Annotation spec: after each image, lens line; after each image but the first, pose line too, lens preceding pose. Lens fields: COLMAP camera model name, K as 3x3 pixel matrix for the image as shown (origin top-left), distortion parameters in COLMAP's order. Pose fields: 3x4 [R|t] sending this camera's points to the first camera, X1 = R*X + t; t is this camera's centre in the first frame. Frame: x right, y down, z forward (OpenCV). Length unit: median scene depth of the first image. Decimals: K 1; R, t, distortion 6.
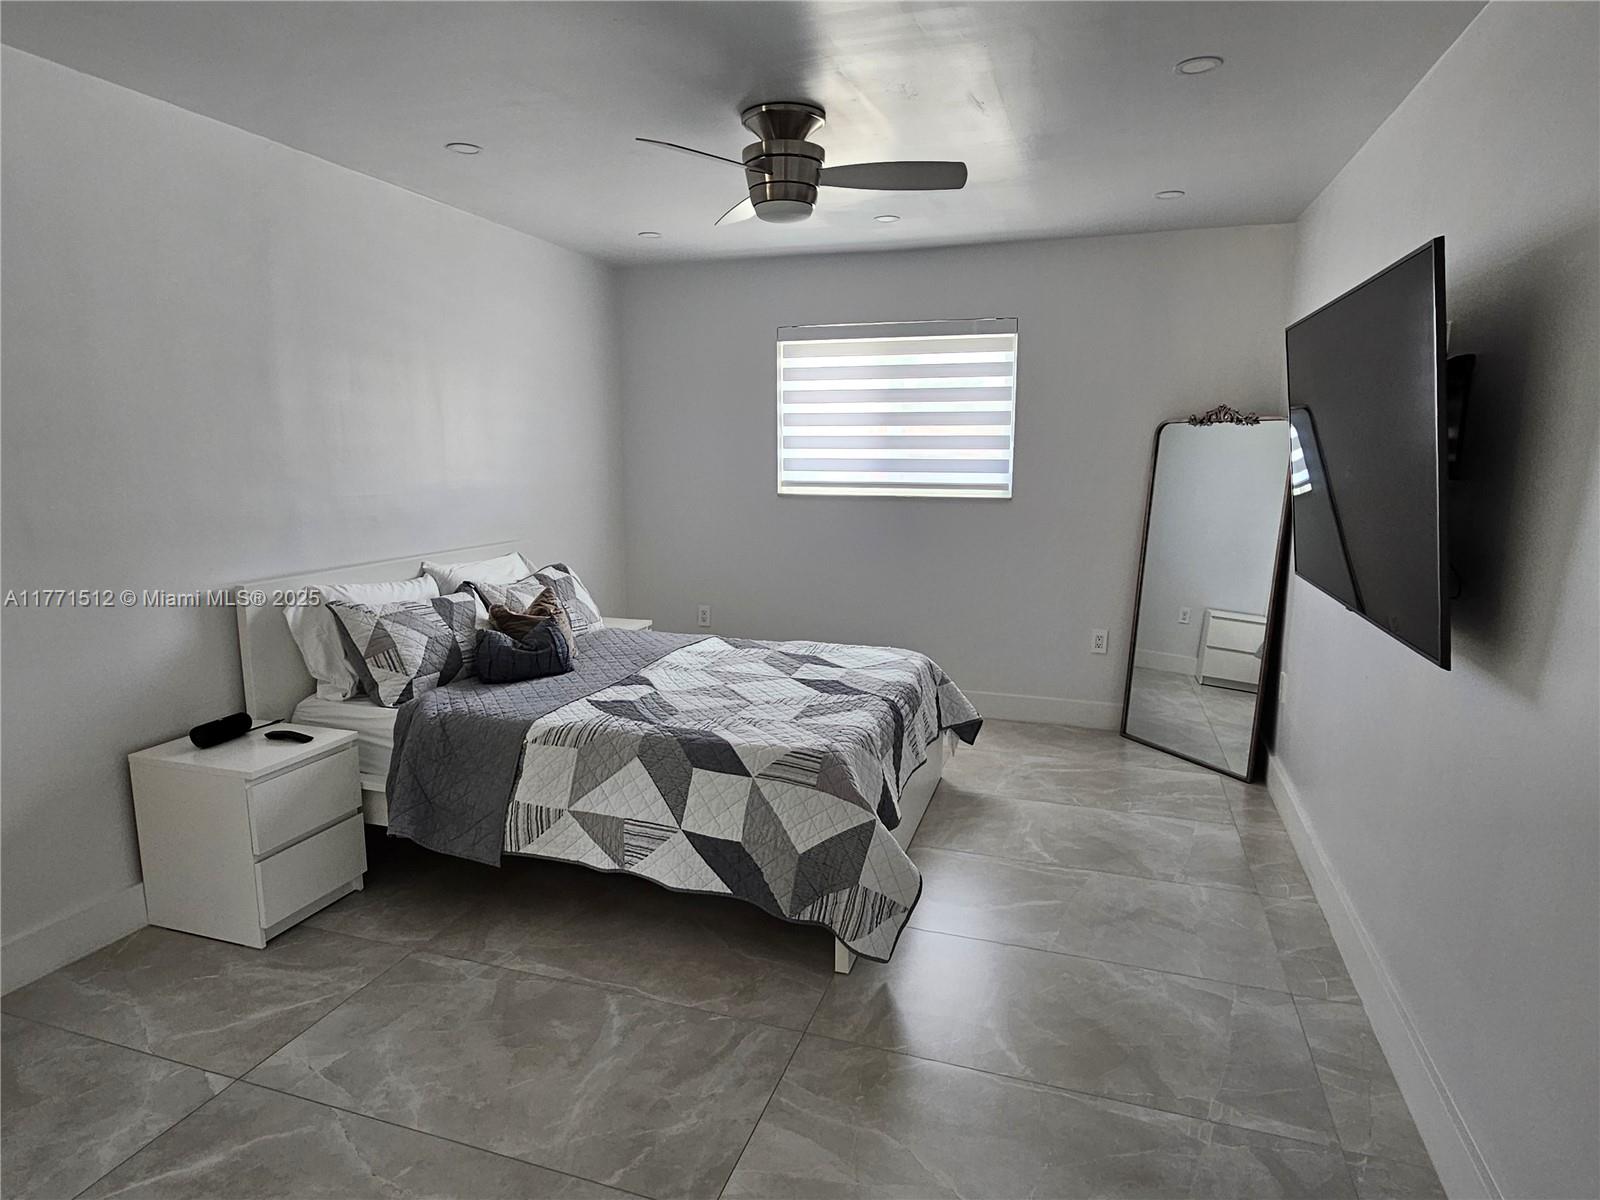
lens RADIAL K [[936.4, 0, 790.4], [0, 936.4, 605.4], [0, 0, 1]] dist [-0.001494, 0.000524]
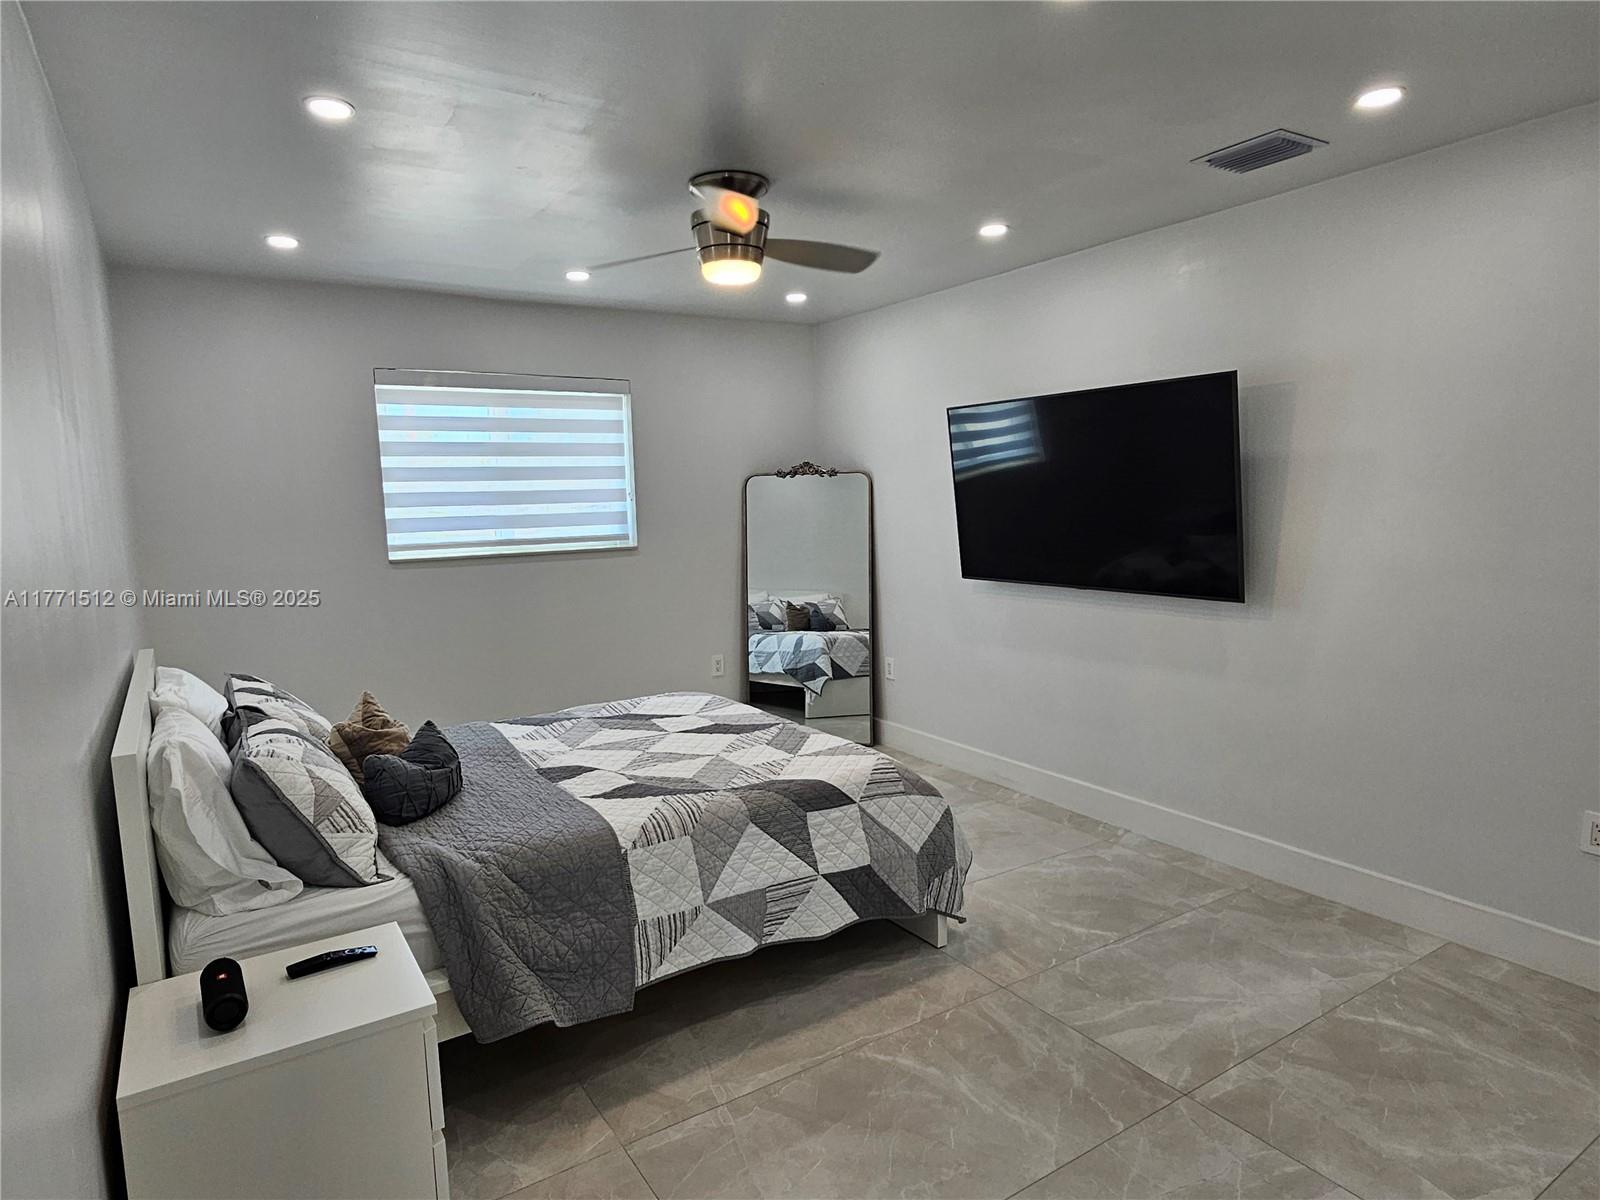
lens RADIAL K [[936.4, 0, 790.4], [0, 936.4, 605.4], [0, 0, 1]] dist [-0.001494, 0.000524]
pose [[0.622495, -0.109558, 0.774917, -0.727030], [0.158480, 0.987286, 0.012275, -0.050640], [-0.766410, 0.115168, 0.631944, 0.298555]]
